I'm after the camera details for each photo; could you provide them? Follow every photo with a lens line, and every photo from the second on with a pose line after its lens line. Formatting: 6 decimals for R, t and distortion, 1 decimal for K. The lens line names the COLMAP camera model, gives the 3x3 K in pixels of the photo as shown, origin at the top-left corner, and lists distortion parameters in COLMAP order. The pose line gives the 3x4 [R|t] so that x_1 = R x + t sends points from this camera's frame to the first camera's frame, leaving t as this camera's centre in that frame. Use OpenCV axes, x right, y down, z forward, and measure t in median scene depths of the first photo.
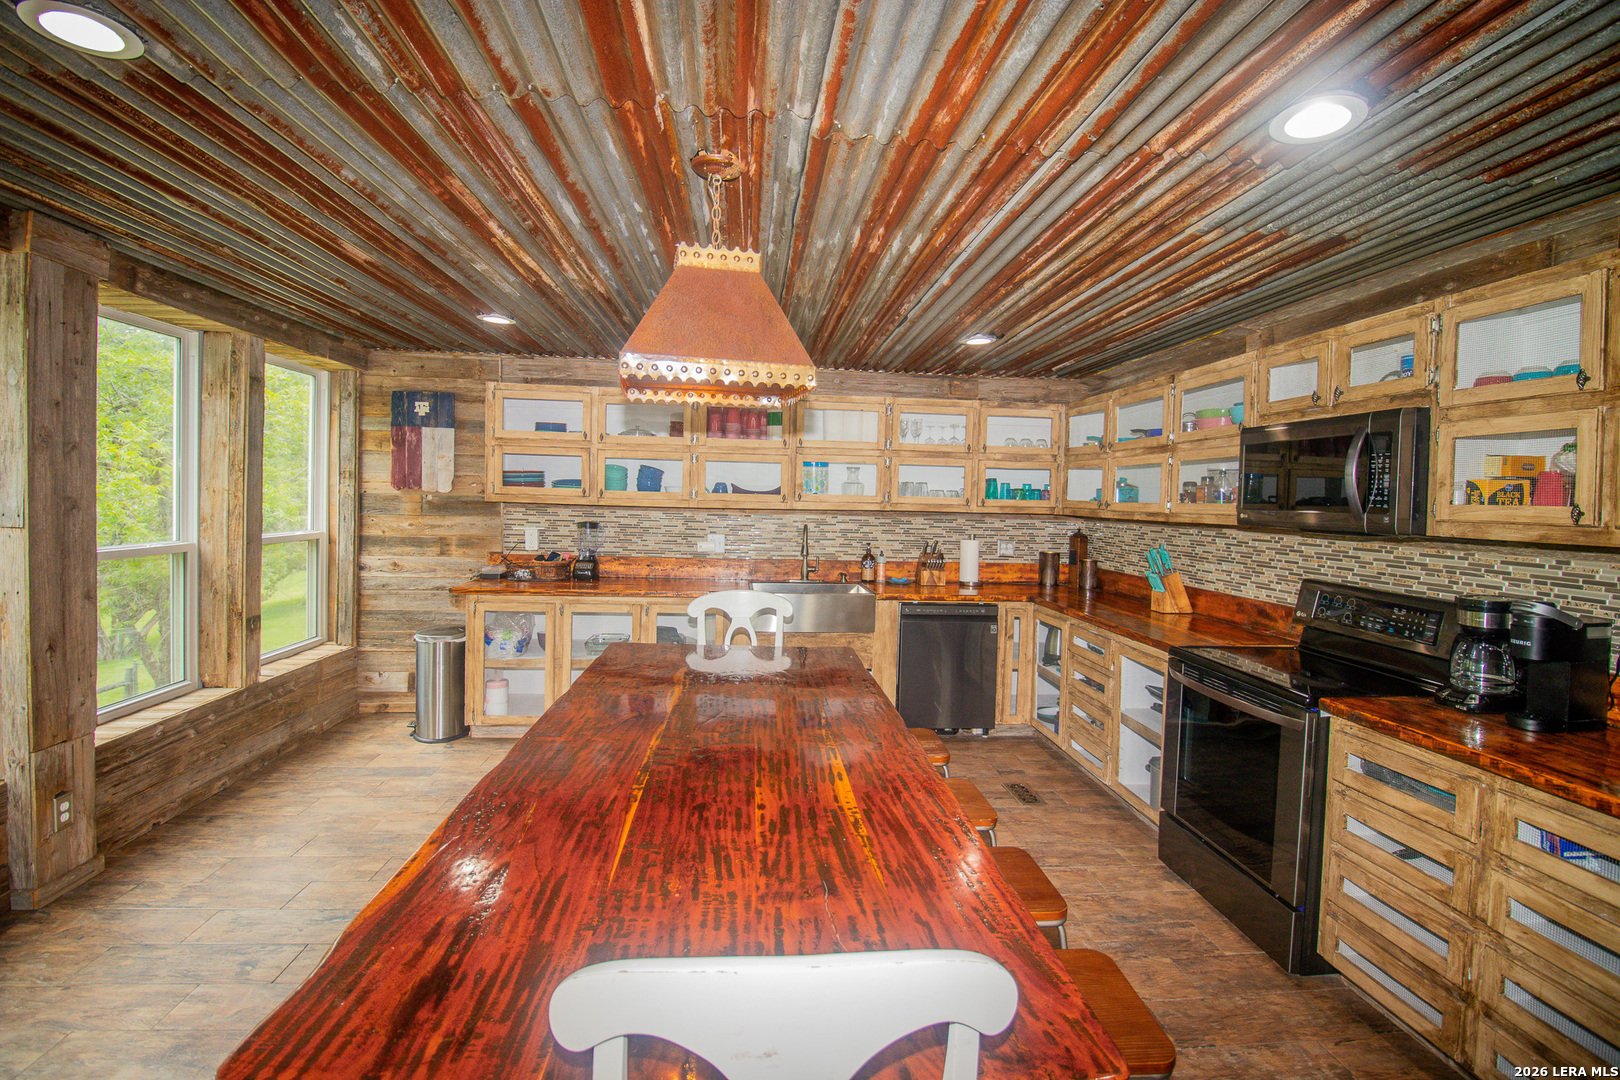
lens RADIAL K [[760.0, 0, 816.9], [0, 760.0, 528.0], [0, 0, 1]] dist [-0.002149, -0.001057]
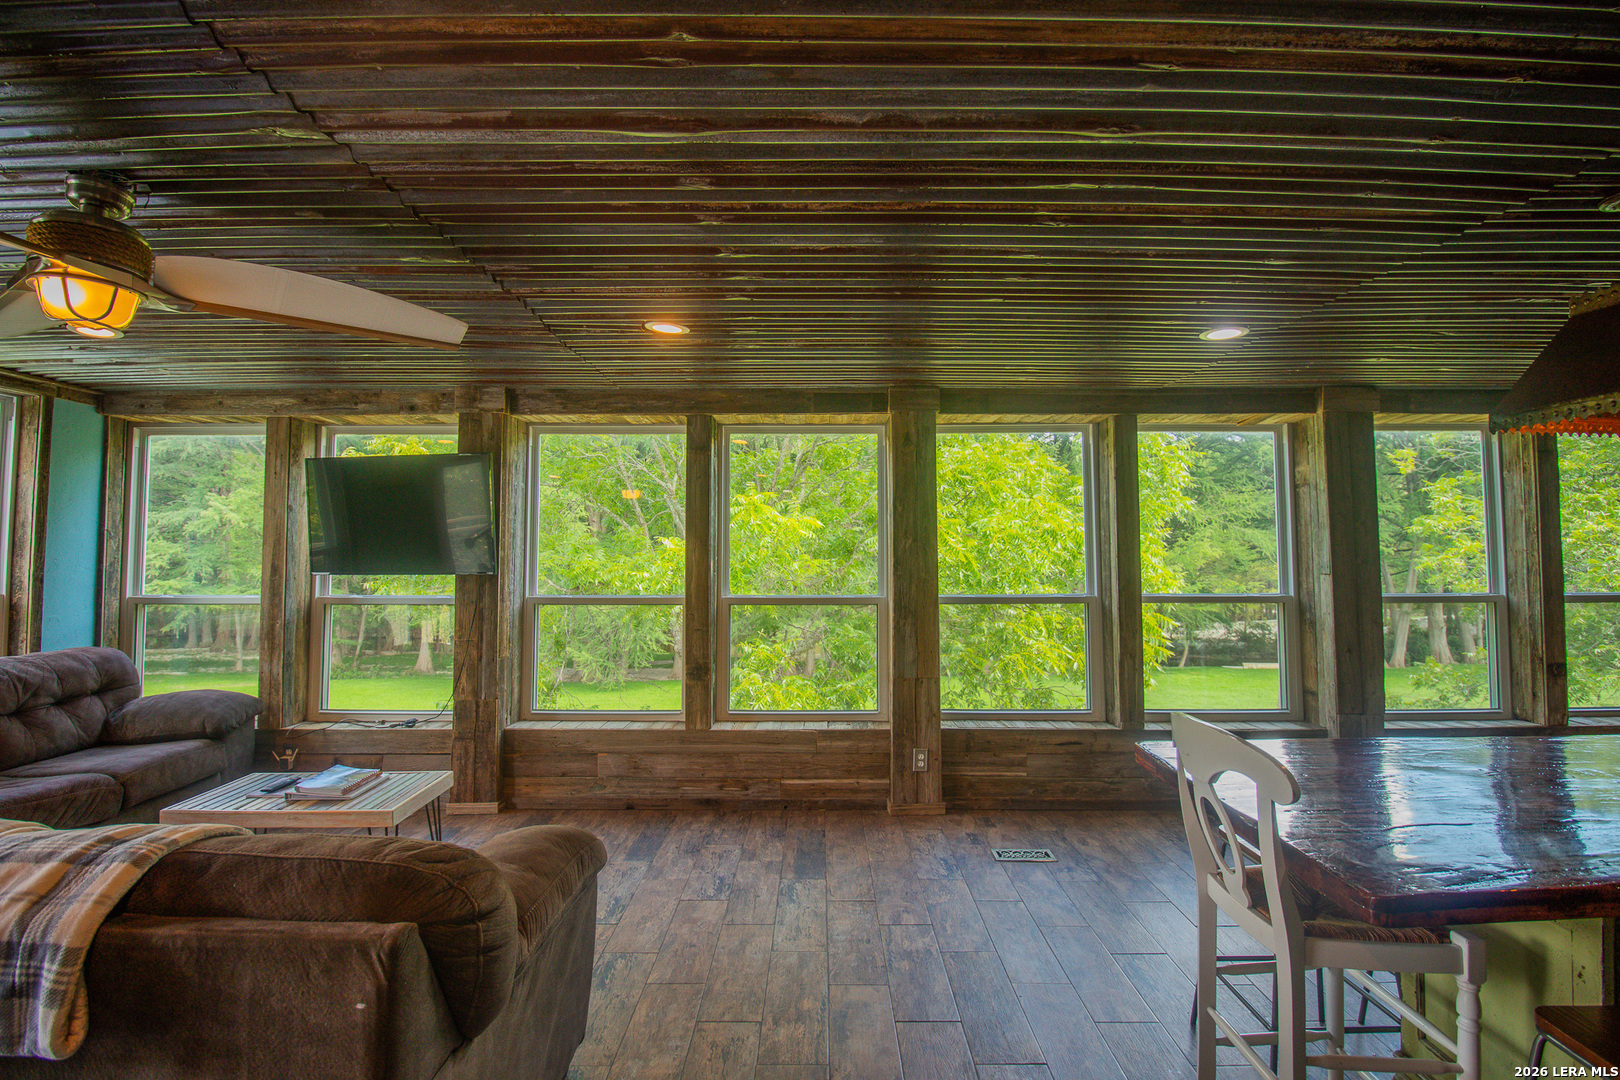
lens RADIAL K [[760.0, 0, 806.0], [0, 760.0, 538.4], [0, 0, 1]] dist [-0.002149, -0.001057]
pose [[-0.106629, -0.047465, -0.993165, 0.495755], [-0.039990, 0.998256, -0.043414, 0.026800], [0.993494, 0.035088, -0.108341, 0.023554]]
